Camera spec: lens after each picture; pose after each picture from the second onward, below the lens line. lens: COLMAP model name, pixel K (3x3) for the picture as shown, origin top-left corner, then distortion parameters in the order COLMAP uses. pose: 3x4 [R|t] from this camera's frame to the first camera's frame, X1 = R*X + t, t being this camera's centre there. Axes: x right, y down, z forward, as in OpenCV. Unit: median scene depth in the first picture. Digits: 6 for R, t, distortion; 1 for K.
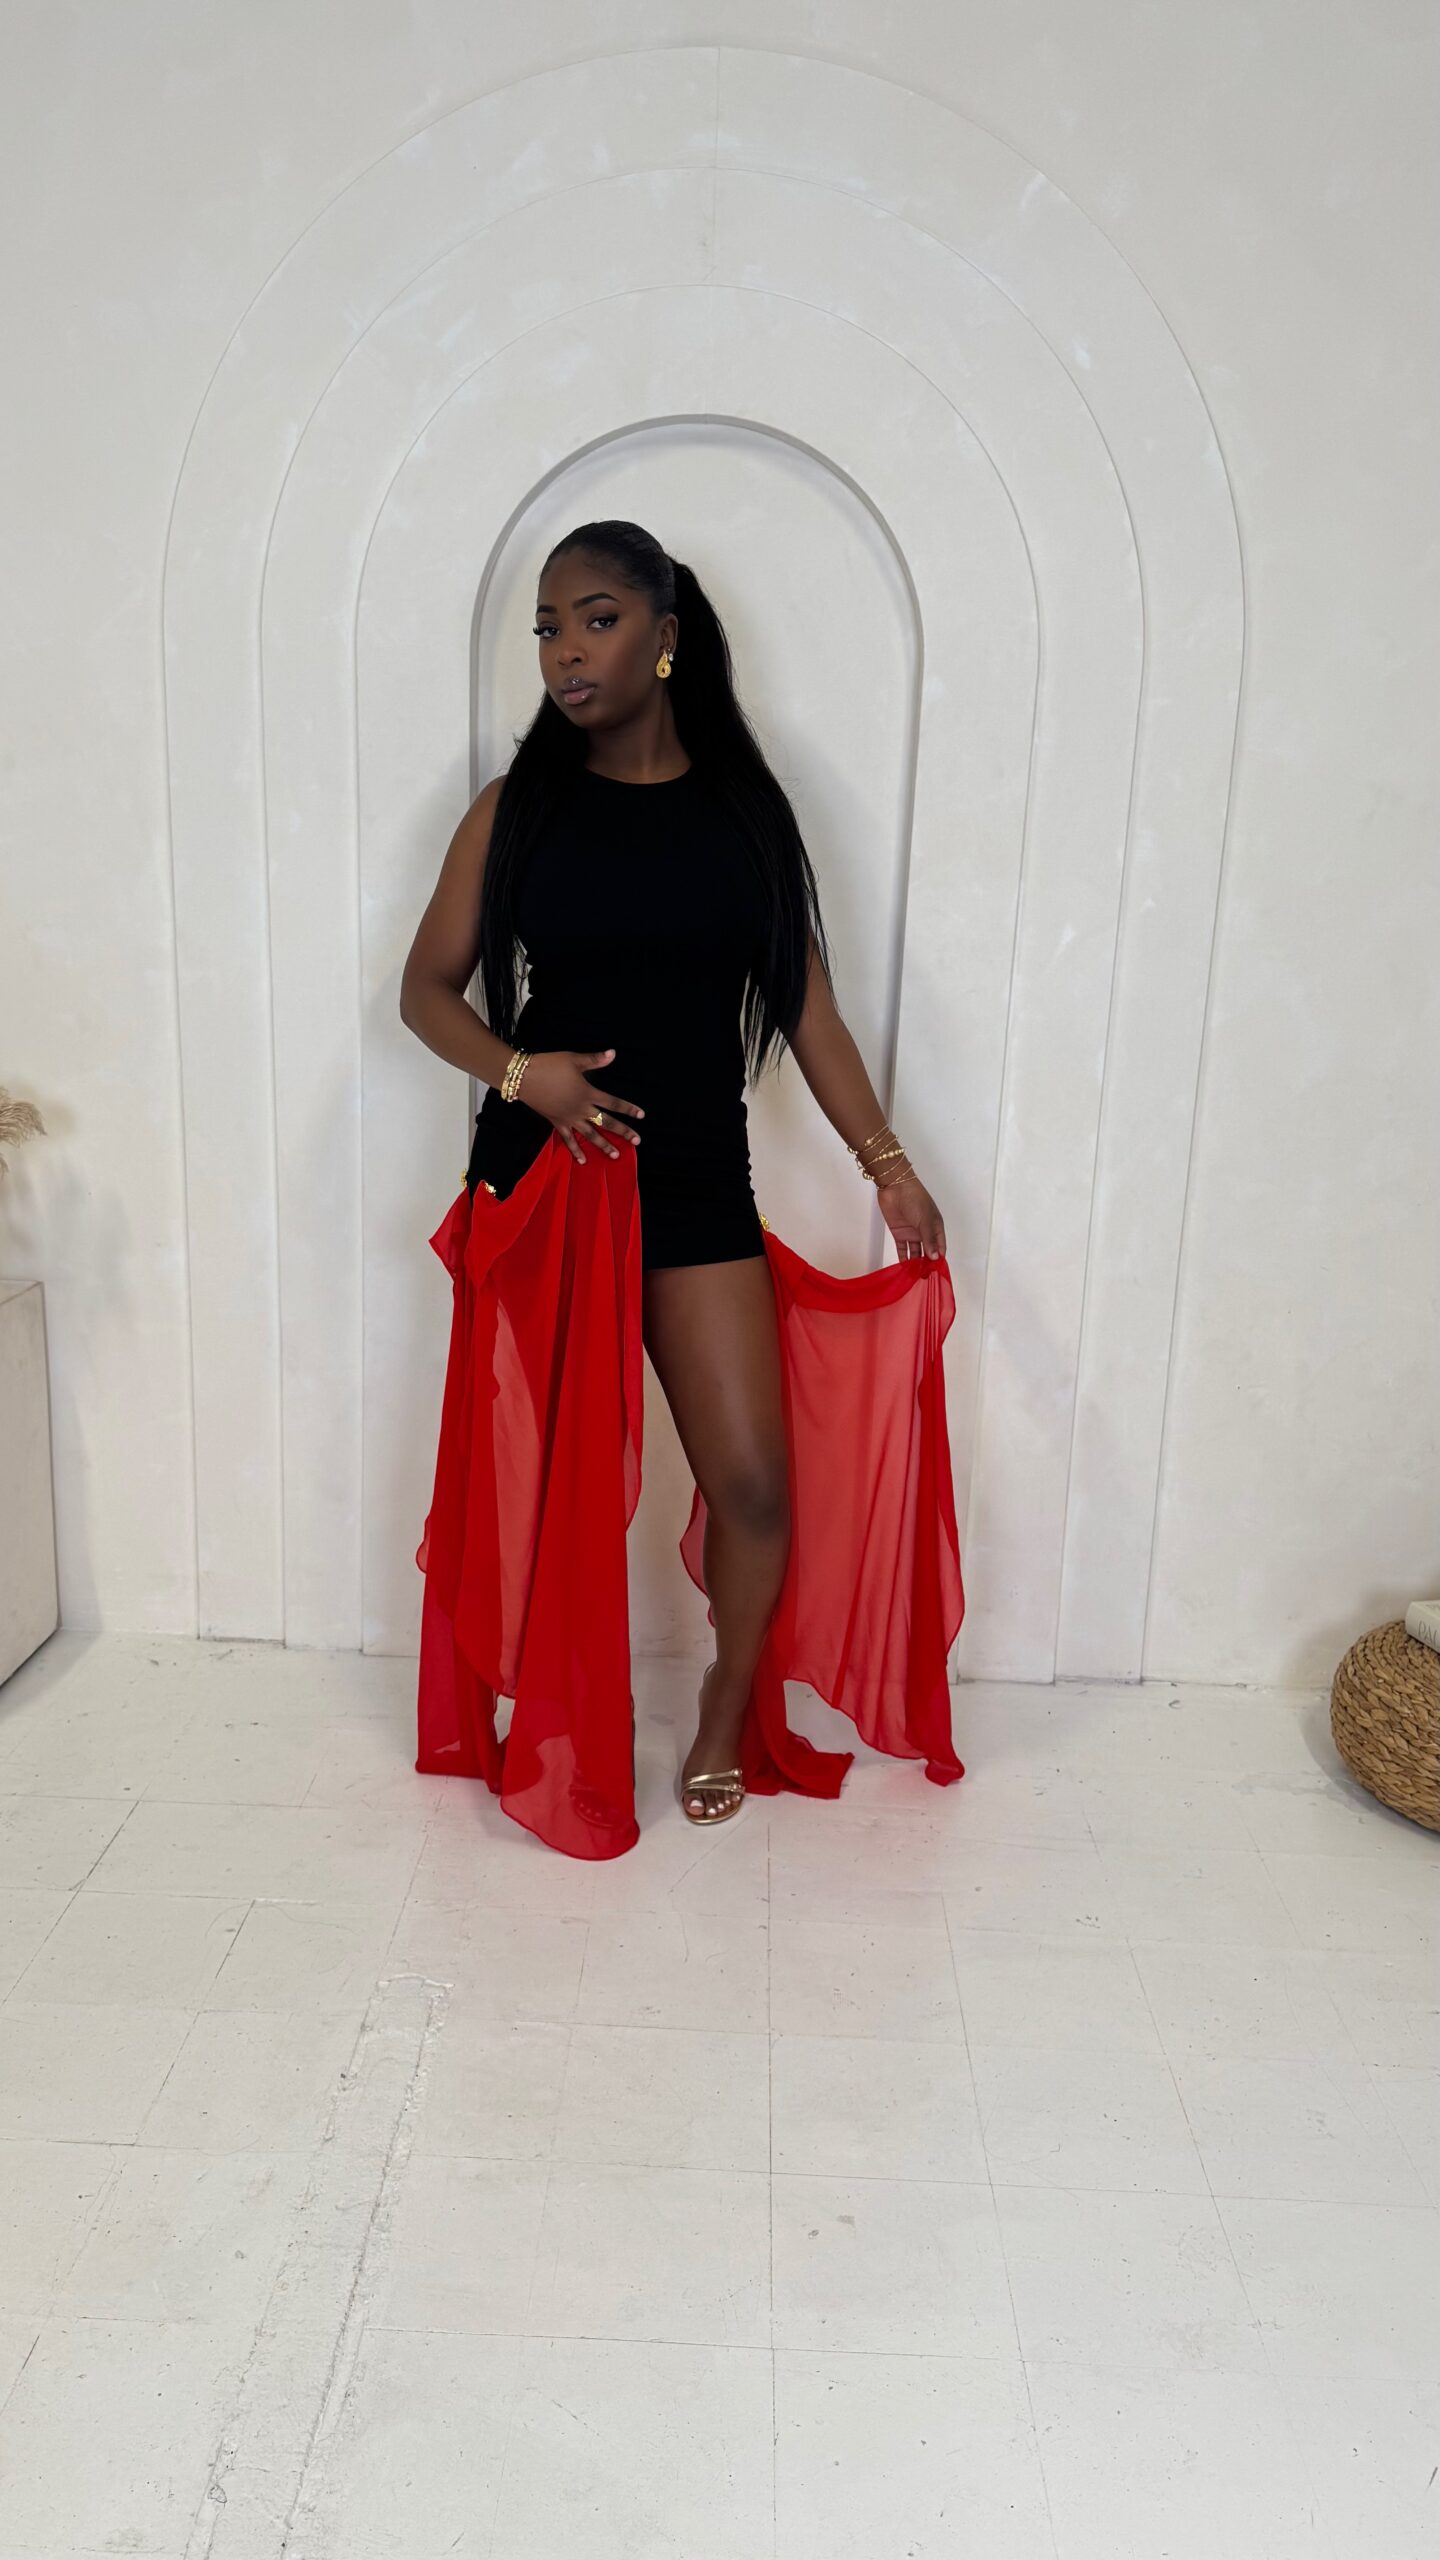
lens RADIAL K [[1896.9, 0, 721.6], [0, 1896.9, 1283.0], [0, 0, 1]] dist [0.013604, -0.006037]
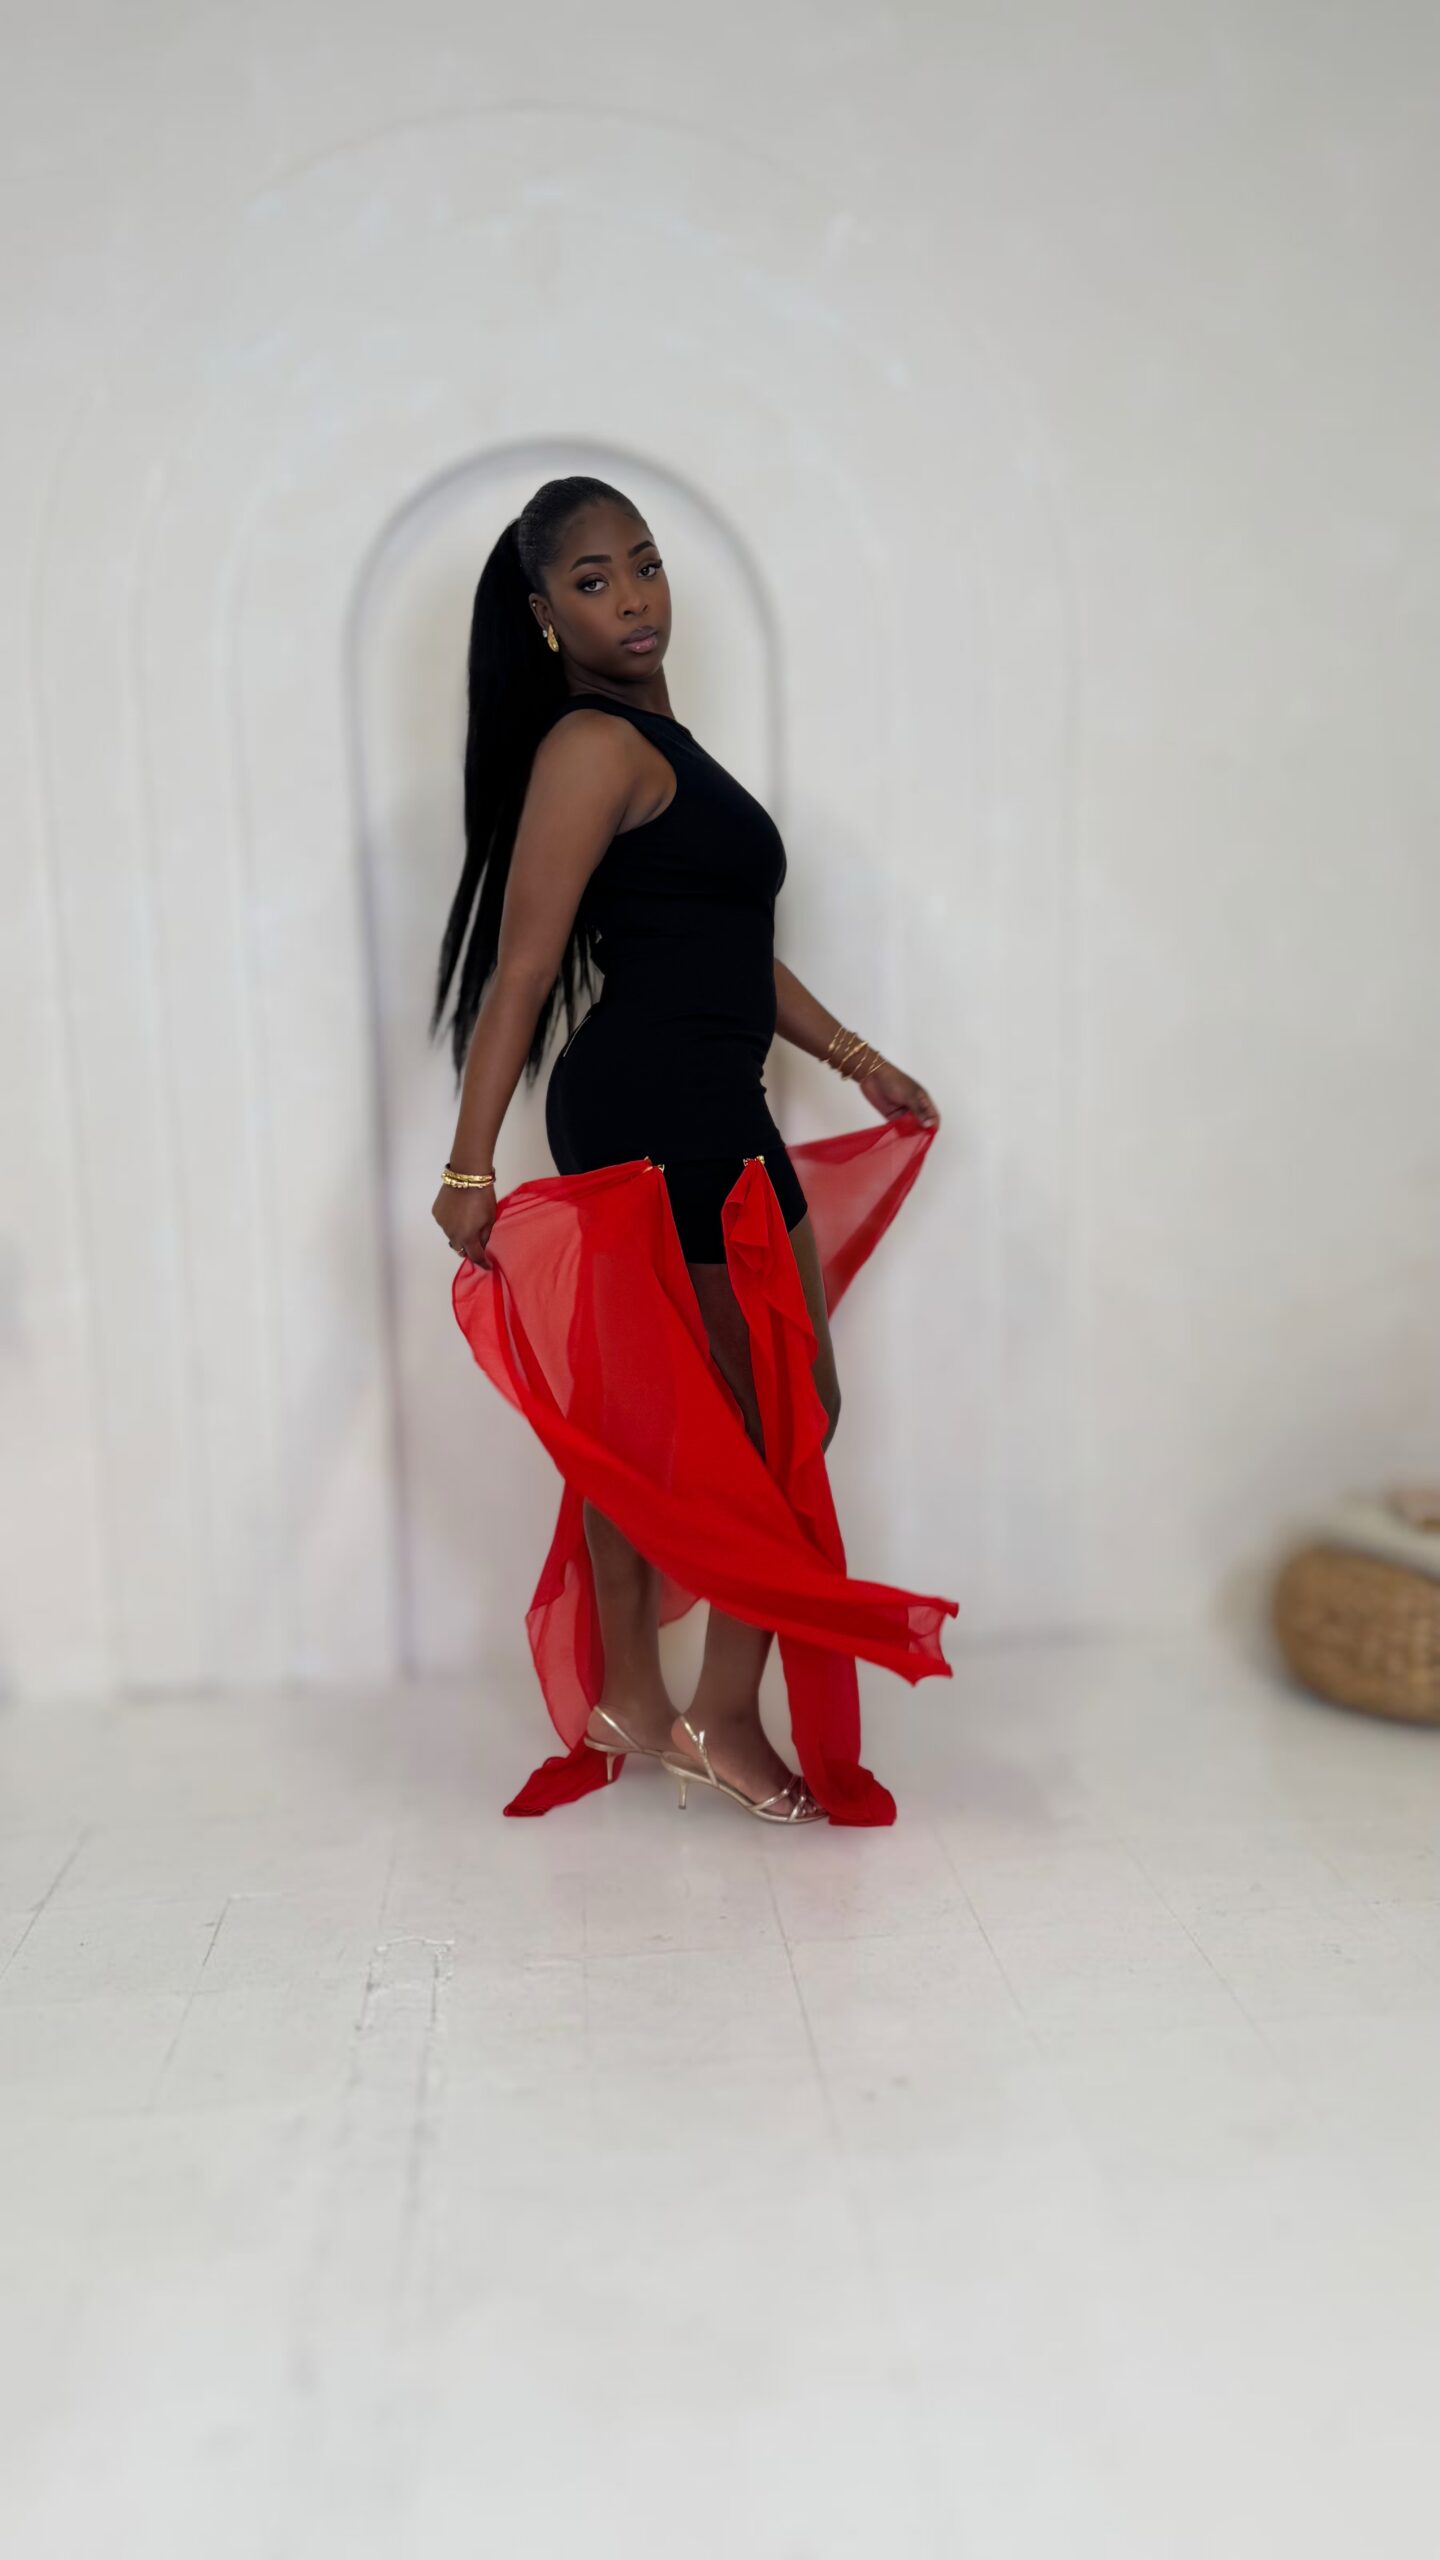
lens RADIAL K [[1896.9, 0, 720.1], [0, 1896.9, 1286.2], [0, 0, 1]] dist [0.013604, -0.006037]
pose [[0.990666, -0.082780, 0.108299, -0.086993], [0.093669, 0.990604, -0.099651, 0.152098], [-0.099033, 0.108865, 0.989111, -0.008433]]
